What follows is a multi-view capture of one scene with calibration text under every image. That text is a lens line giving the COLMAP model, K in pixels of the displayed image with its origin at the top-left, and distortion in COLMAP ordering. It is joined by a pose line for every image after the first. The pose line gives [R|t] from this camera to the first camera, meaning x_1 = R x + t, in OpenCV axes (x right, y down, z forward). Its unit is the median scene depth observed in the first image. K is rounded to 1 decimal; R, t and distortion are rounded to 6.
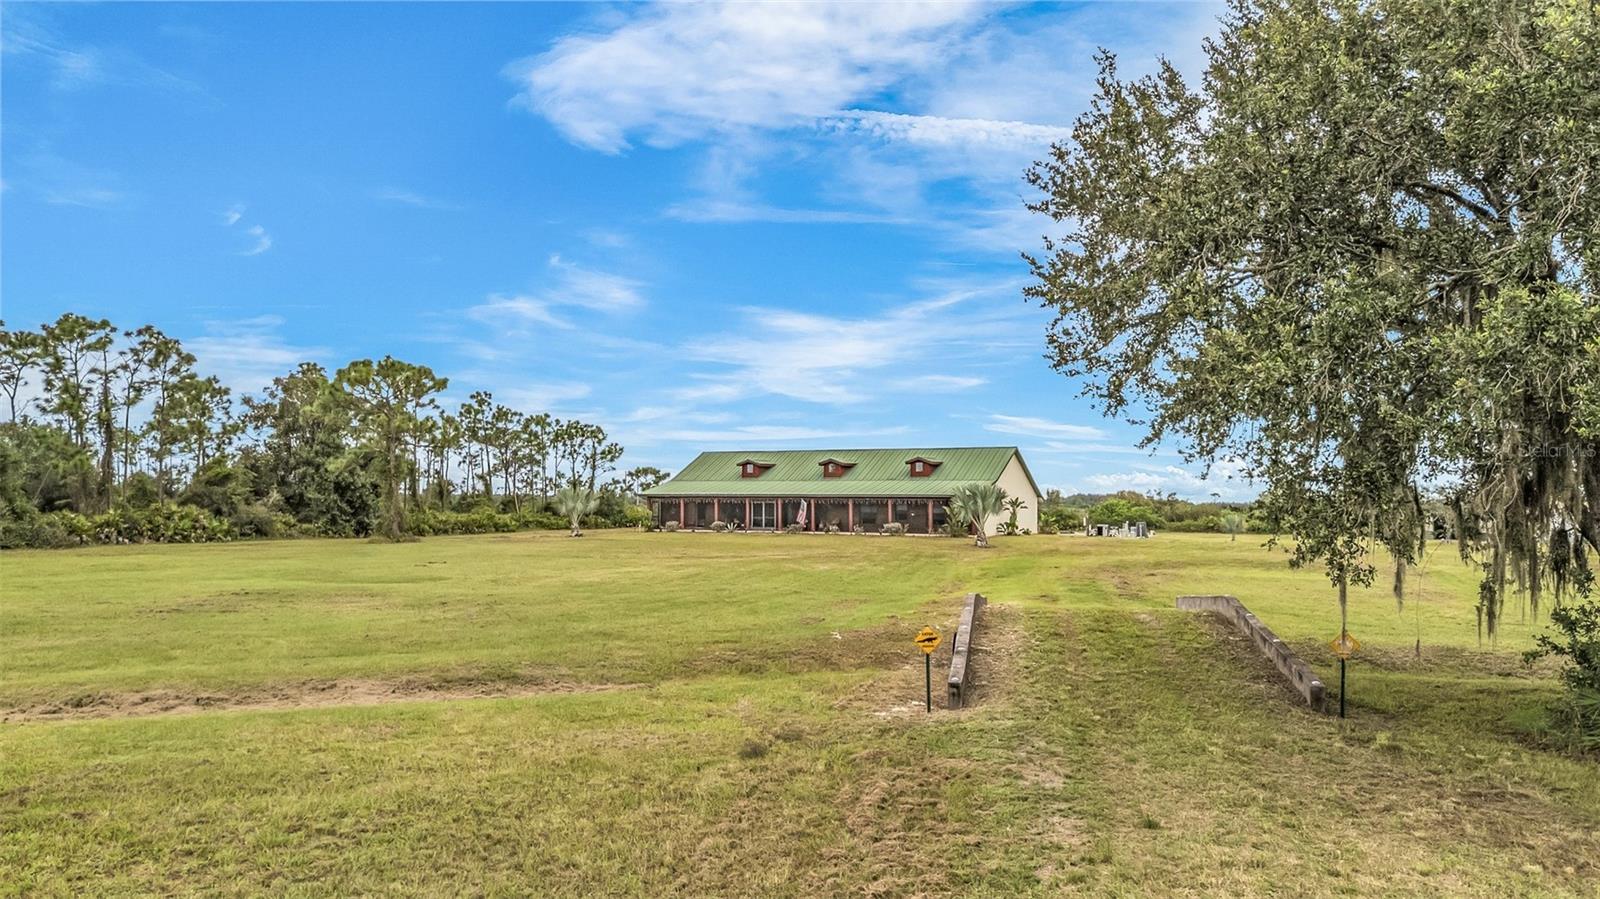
lens RADIAL K [[1173.5, 0, 797.8], [0, 1173.5, 451.1], [0, 0, 1]] dist [0.066924, -0.057096]
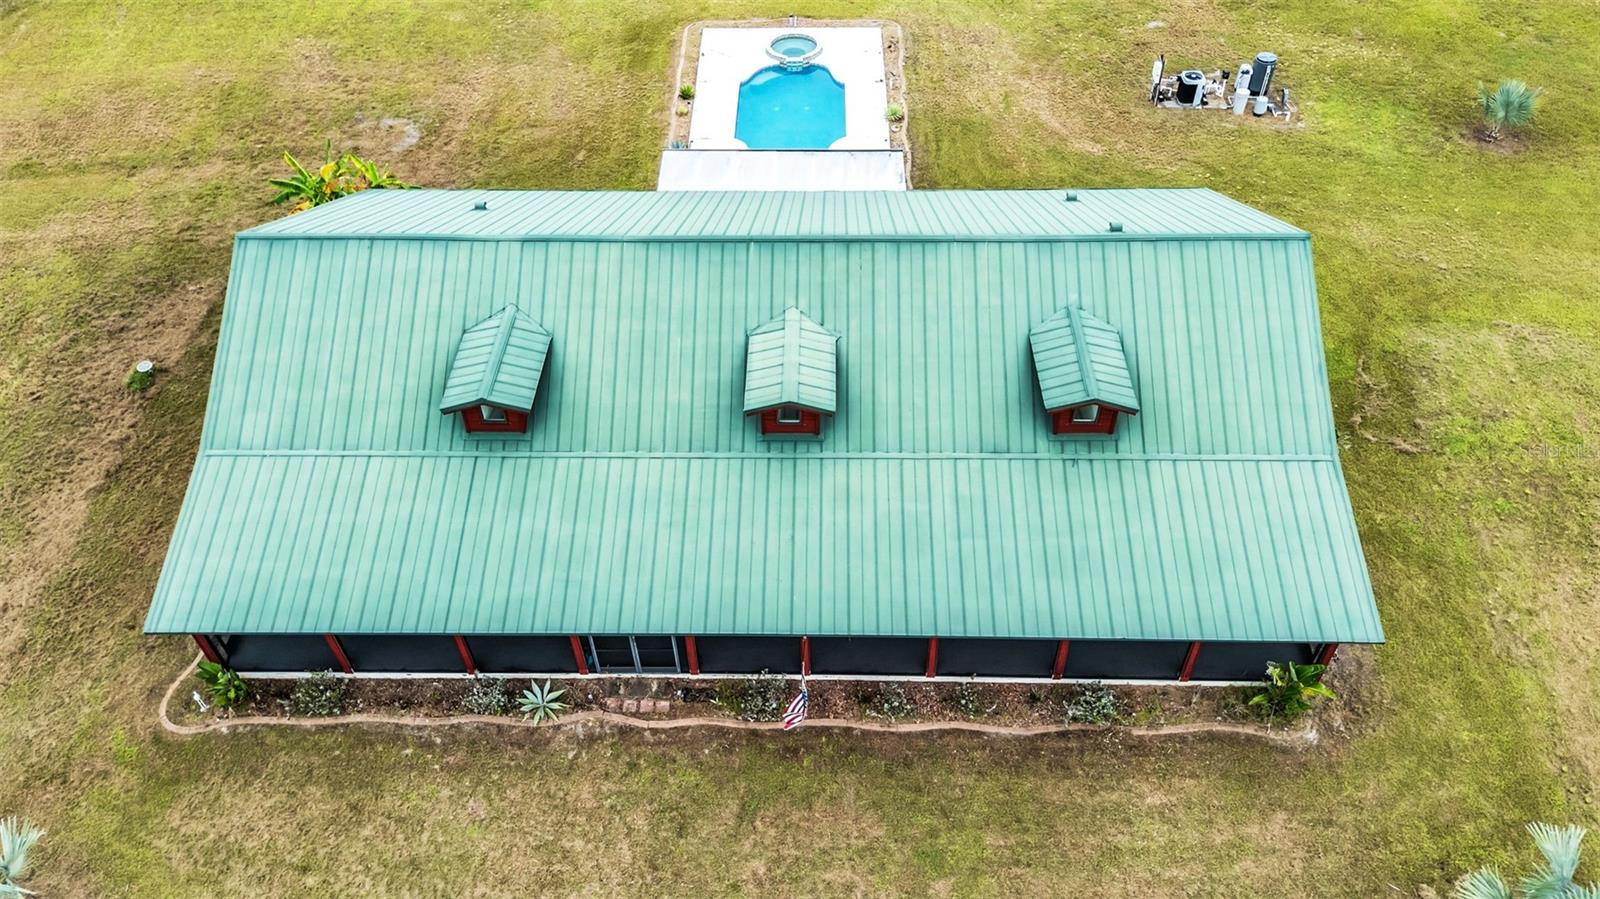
lens RADIAL K [[1176.8, 0, 797.9], [0, 1176.8, 446.1], [0, 0, 1]] dist [0.054453, -0.041122]
pose [[0.905659, -0.320092, 0.278070, -0.056987], [0.001462, 0.658170, 0.752868, -0.213454], [-0.424004, -0.681435, 0.596545, 0.792826]]
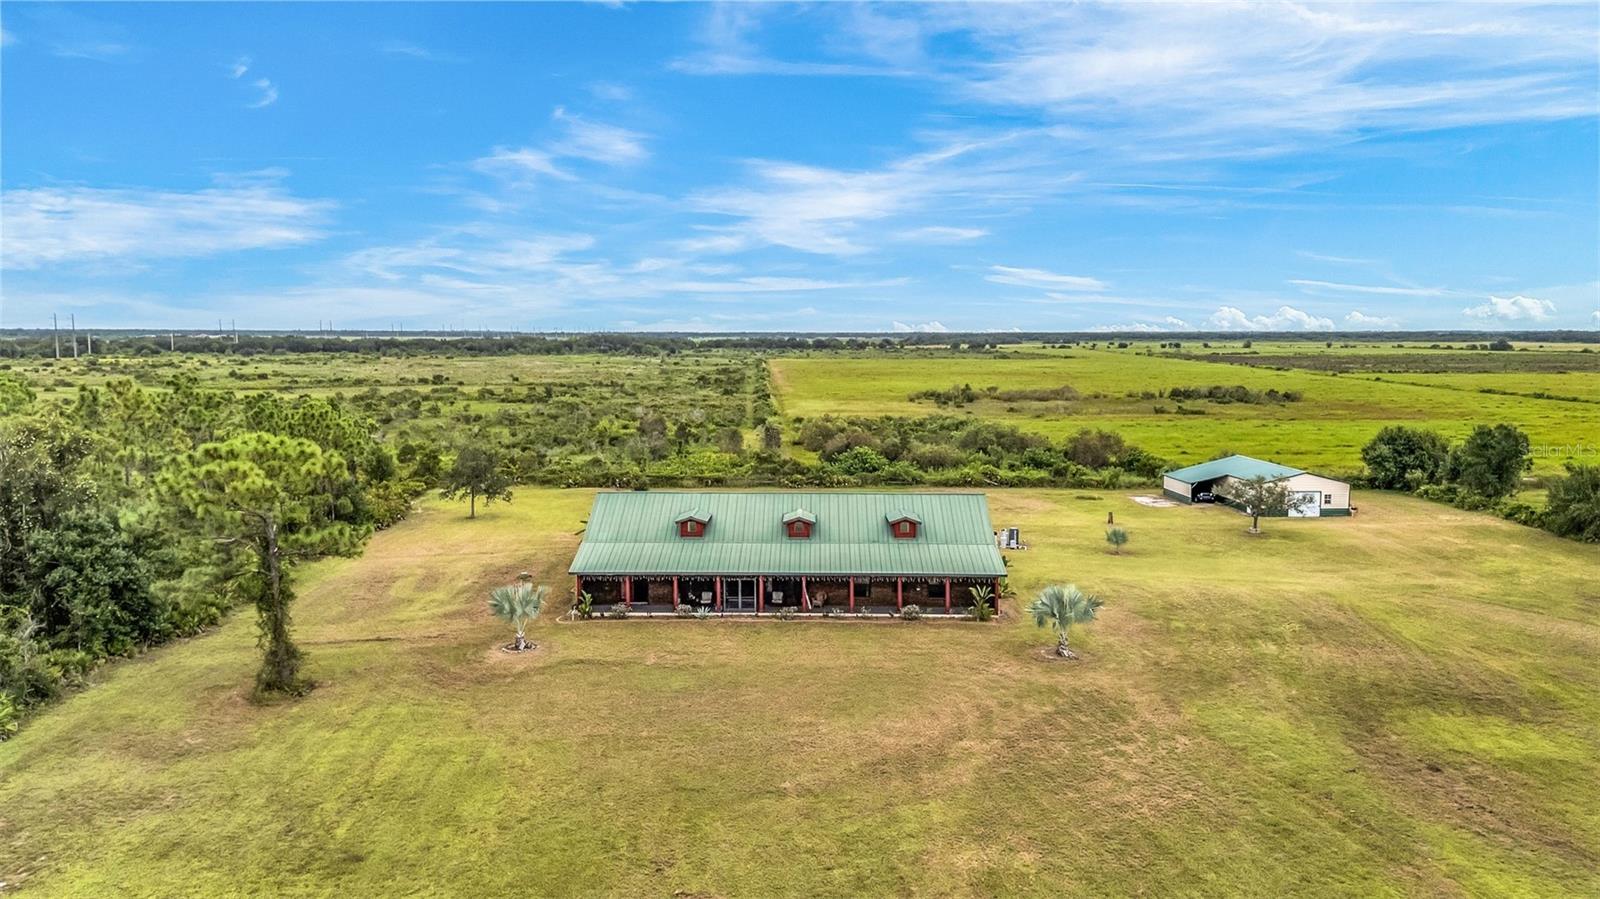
lens RADIAL K [[1171.7, 0, 798.1], [0, 1171.7, 448.3], [0, 0, 1]] dist [0.094982, -0.122024]
pose [[0.904065, -0.046838, 0.424821, -0.333021], [-0.016709, 0.989344, 0.144638, -0.167262], [-0.427069, -0.137860, 0.893648, 0.224708]]
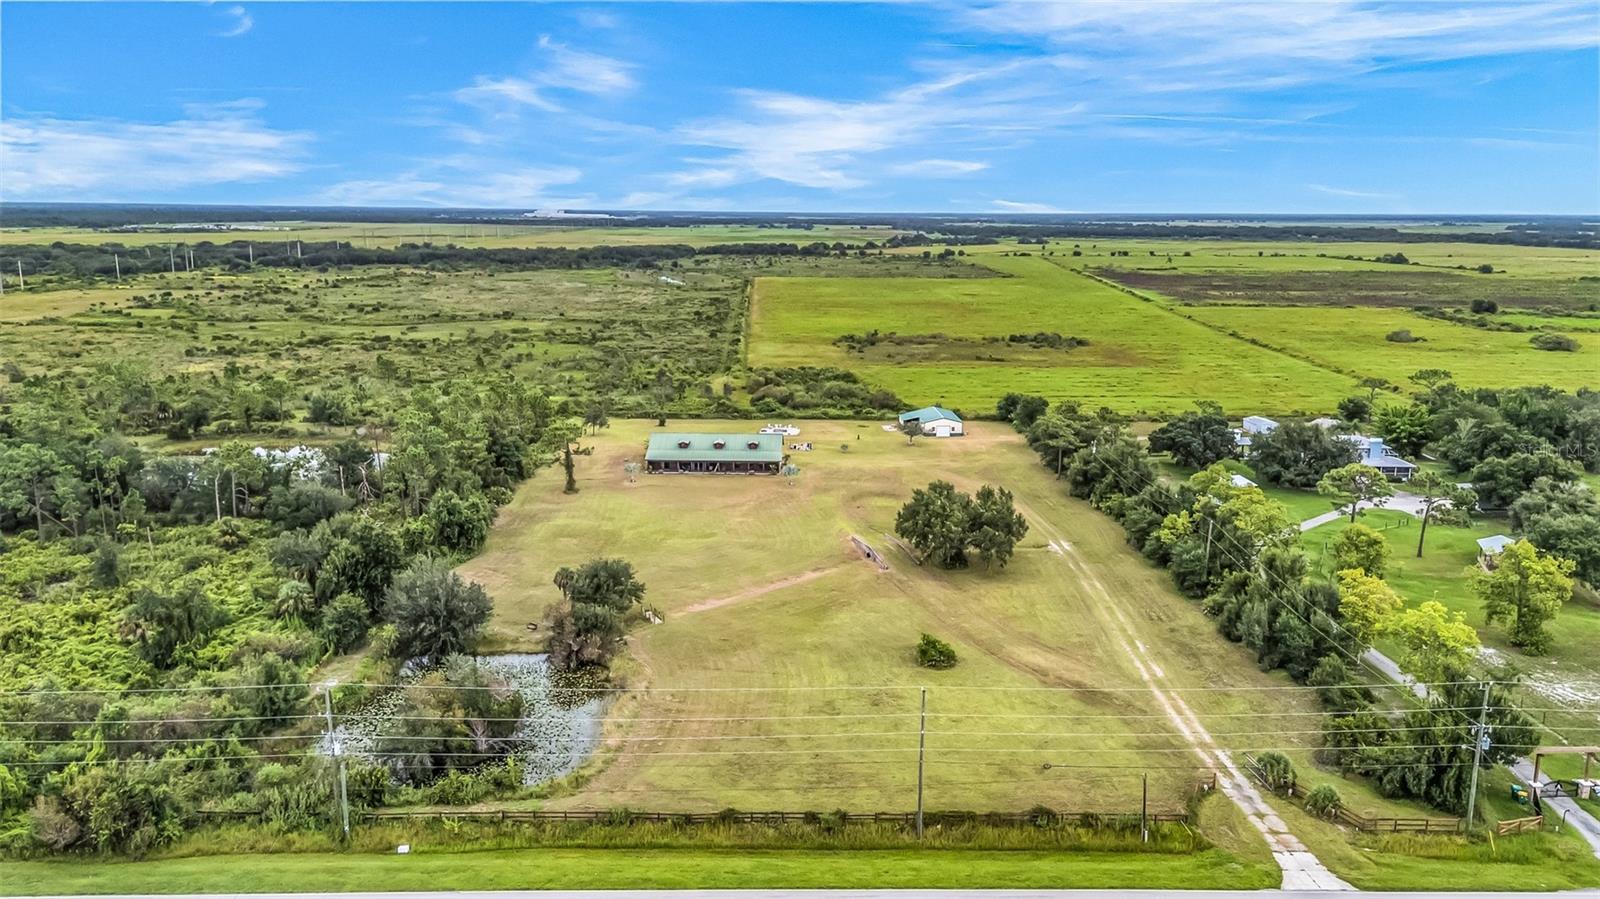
lens RADIAL K [[1173.3, 0, 799.9], [0, 1173.3, 454.1], [0, 0, 1]] dist [0.080116, -0.080107]
pose [[0.905168, -0.085876, 0.416288, -0.901706], [-0.022732, 0.968196, 0.249156, -0.626733], [-0.424445, -0.234991, 0.874429, -1.399873]]
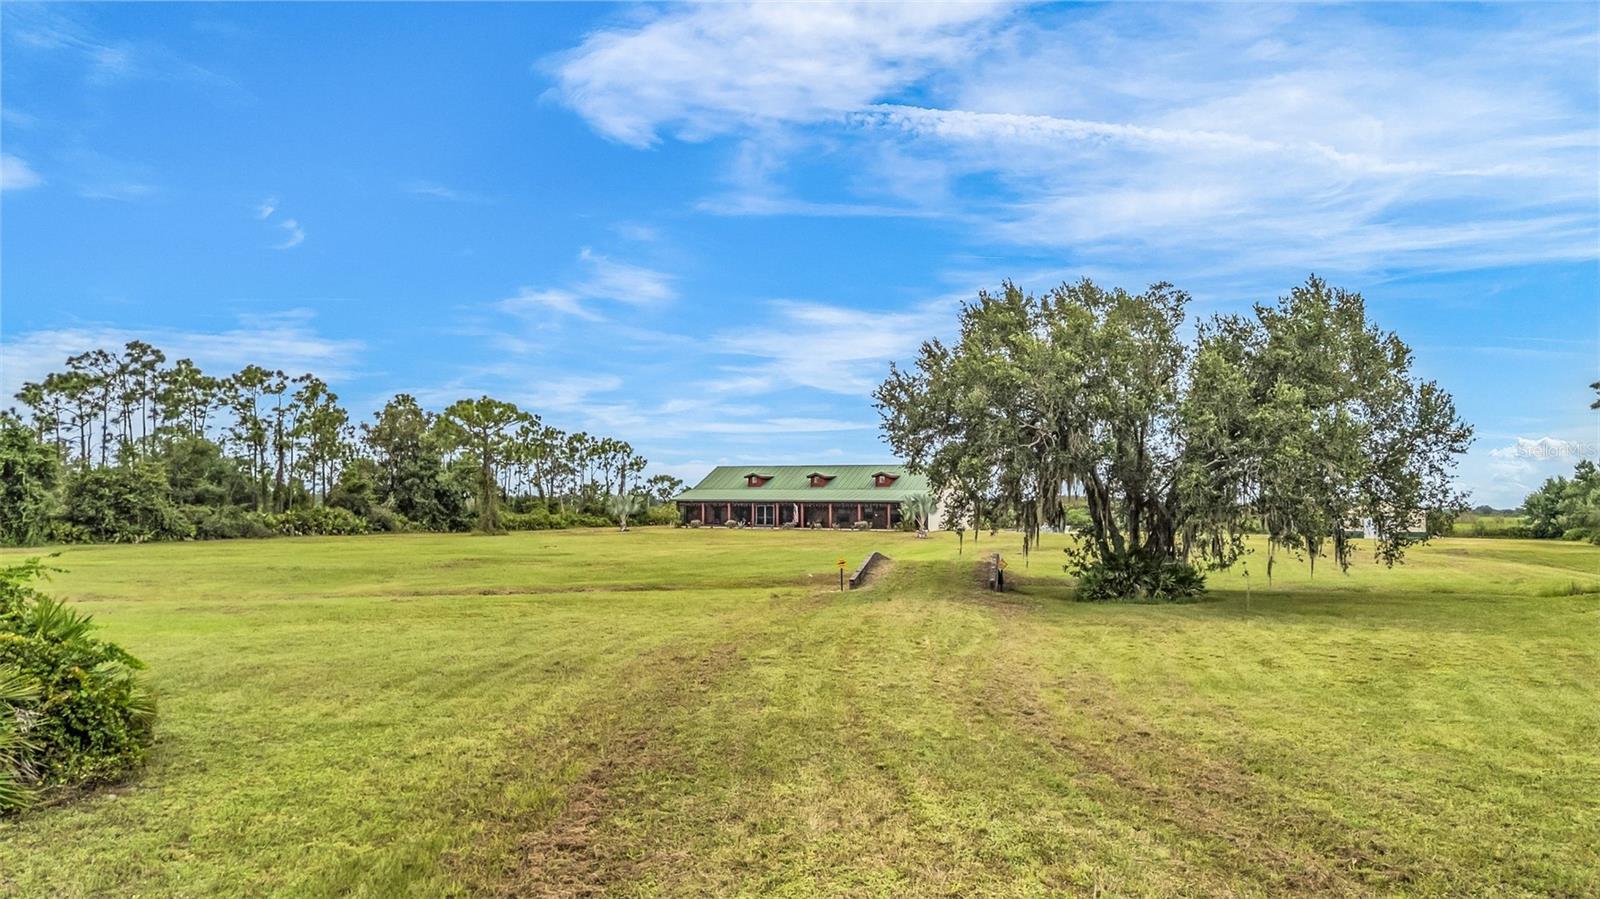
lens RADIAL K [[1173.3, 0, 799.9], [0, 1173.3, 454.1], [0, 0, 1]] dist [0.080116, -0.080107]
pose [[0.999972, 0.001583, 0.007263, 0.000431], [-0.001593, 0.999998, 0.001386, -0.016087], [-0.007261, -0.001398, 0.999973, -0.314470]]
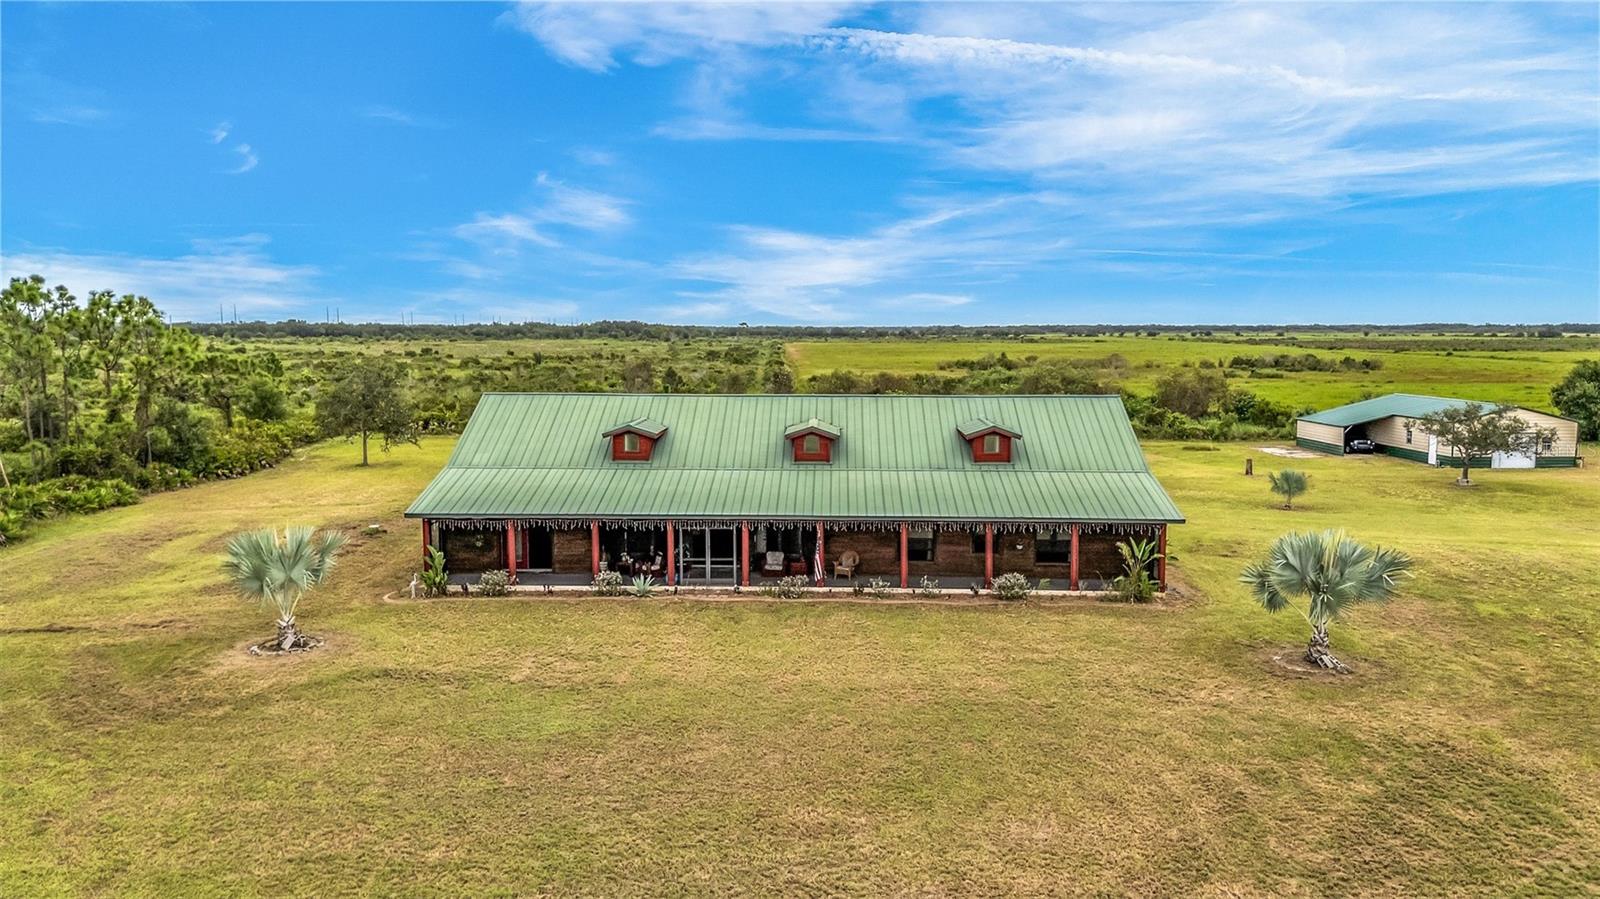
lens RADIAL K [[1173.5, 0, 797.8], [0, 1173.5, 451.1], [0, 0, 1]] dist [0.066924, -0.057096]
pose [[0.910639, -0.047421, 0.410473, -0.184332], [-0.016157, 0.988547, 0.150049, -0.058788], [-0.412887, -0.143272, 0.899443, 0.529567]]
